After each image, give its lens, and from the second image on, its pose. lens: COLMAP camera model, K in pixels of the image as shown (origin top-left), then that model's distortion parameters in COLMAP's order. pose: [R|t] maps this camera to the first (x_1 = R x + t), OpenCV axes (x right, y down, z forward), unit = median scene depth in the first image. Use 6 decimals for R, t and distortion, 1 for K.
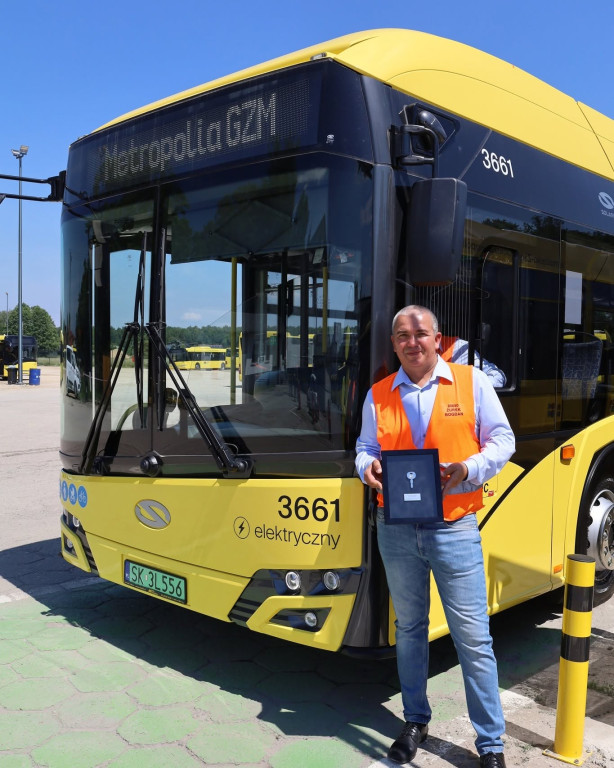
lens RADIAL K [[815.6, 0, 290.3], [0, 815.6, 372.6], [0, 0, 1]] dist [0.023562, 0.000000]
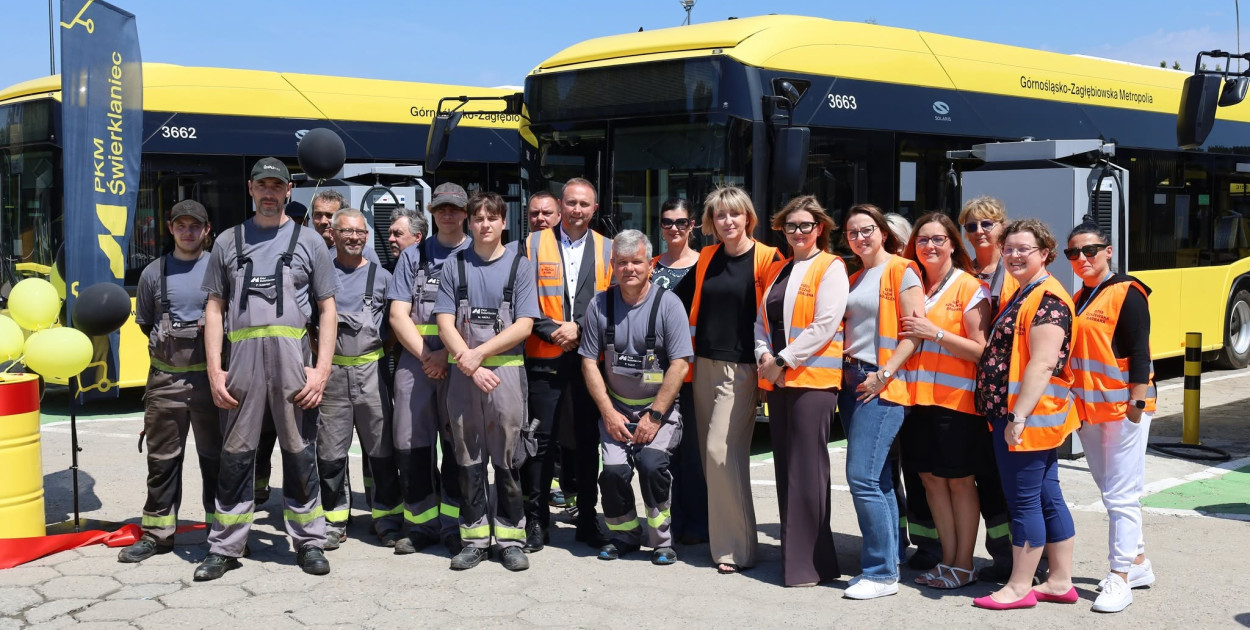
lens RADIAL K [[1493.0, 0, 595.2], [0, 1493.0, 309.9], [0, 0, 1]] dist [-0.001057, 0.000000]
pose [[0.998999, -0.015619, -0.041909, -0.081940], [0.017875, 0.998381, 0.053990, -0.037199], [0.040998, -0.054685, 0.997662, -1.762327]]
